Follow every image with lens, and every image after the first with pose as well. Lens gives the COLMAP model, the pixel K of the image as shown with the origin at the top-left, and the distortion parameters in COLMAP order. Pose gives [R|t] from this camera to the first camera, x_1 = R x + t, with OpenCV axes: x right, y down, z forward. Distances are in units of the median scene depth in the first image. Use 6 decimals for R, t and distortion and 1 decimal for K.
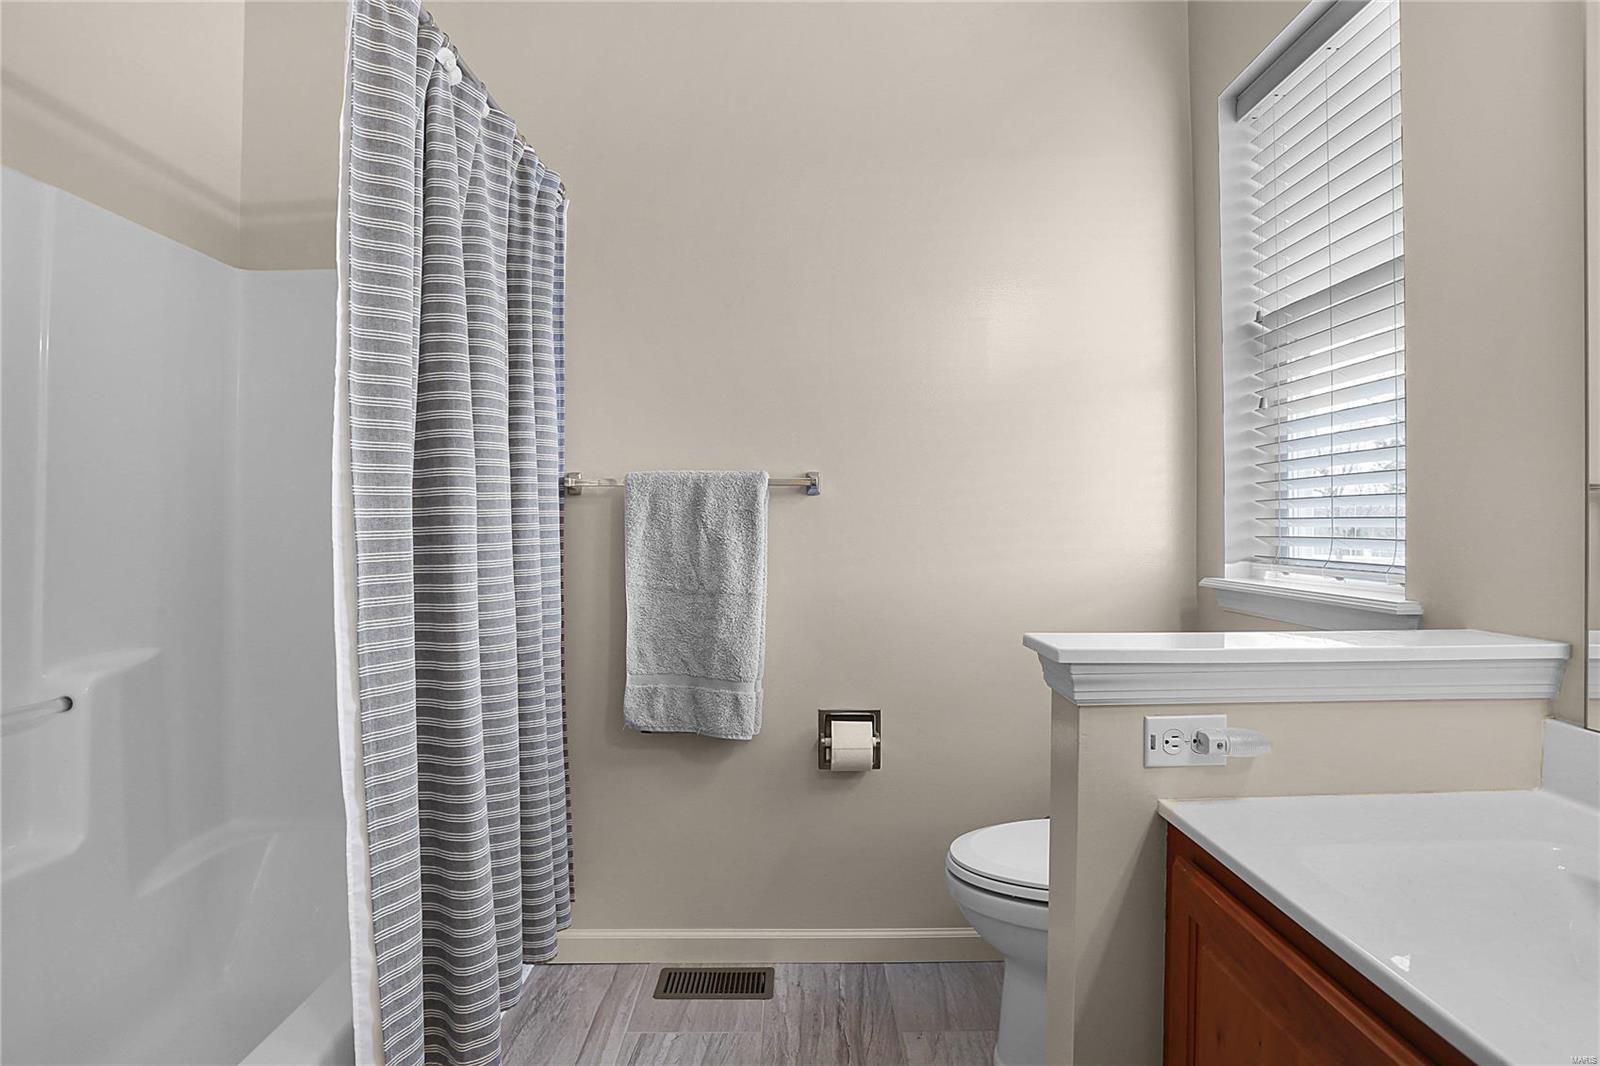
lens RADIAL K [[793.5, 0, 790.3], [0, 793.5, 530.2], [0, 0, 1]] dist [-0.076995, 0.032999]
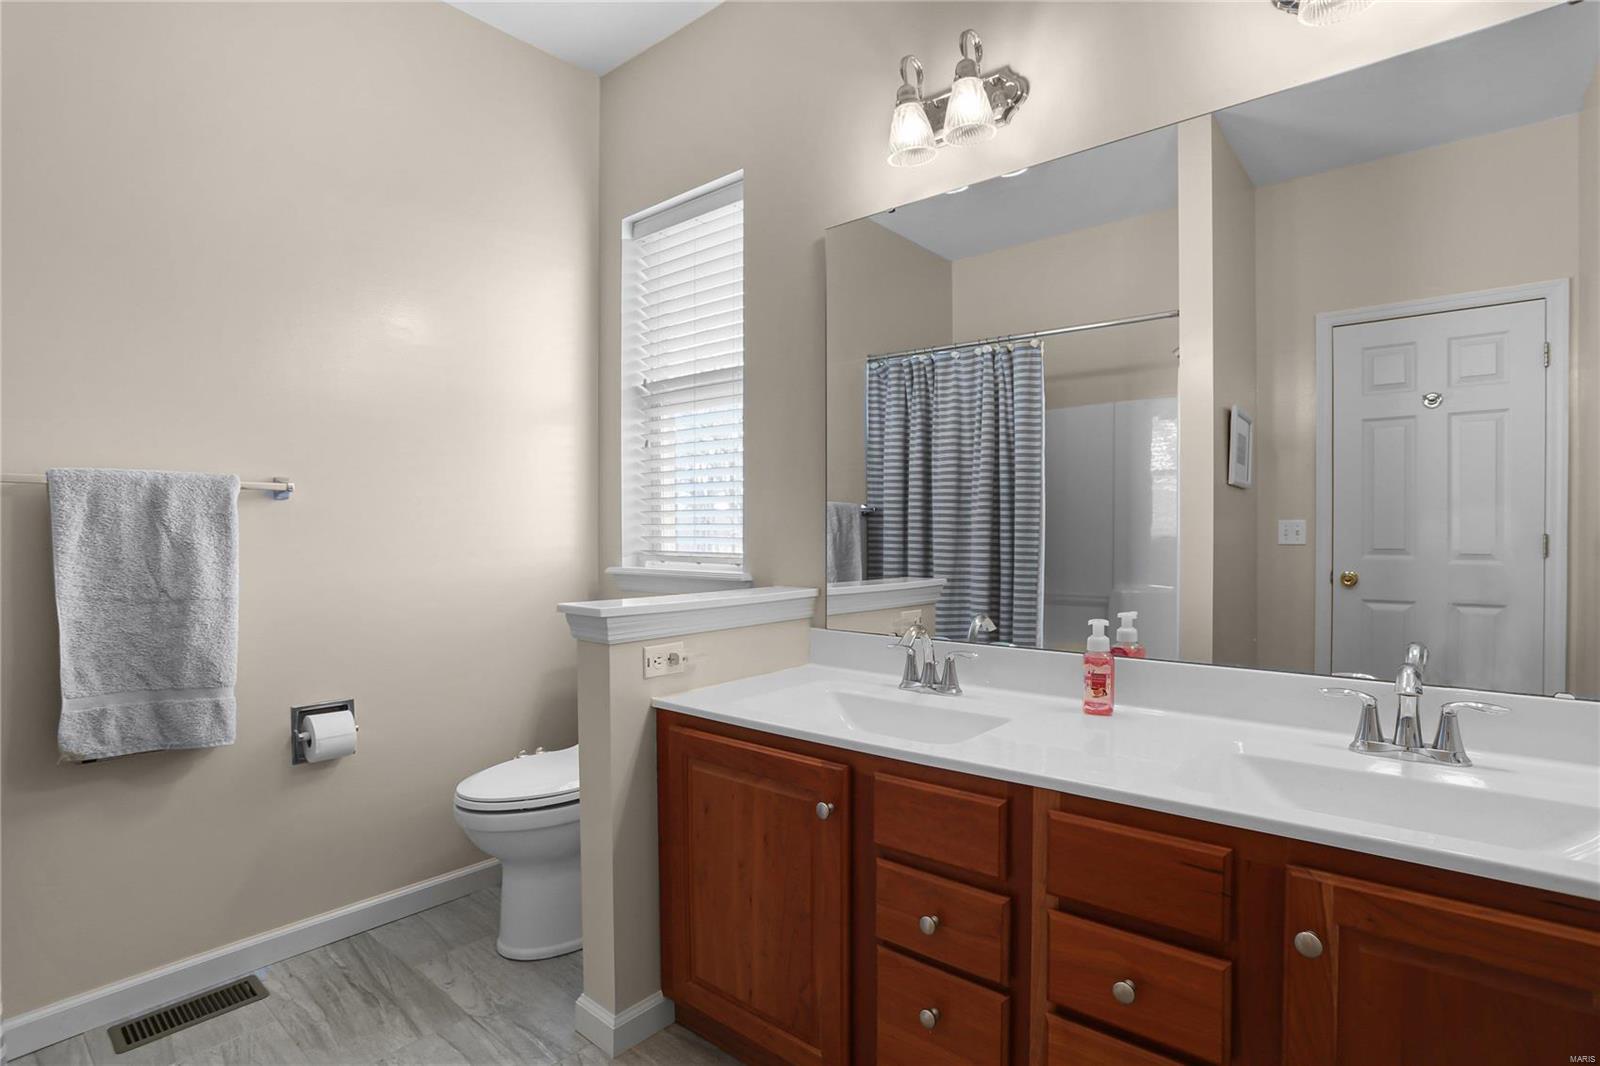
lens RADIAL K [[781.7, 0, 808.2], [0, 781.7, 550.9], [0, 0, 1]] dist [-0.079876, 0.029935]
pose [[0.644297, -0.020511, 0.764500, -0.299065], [0.003474, 0.999708, 0.023894, 0.001182], [-0.764767, -0.012739, 0.644180, -0.159944]]
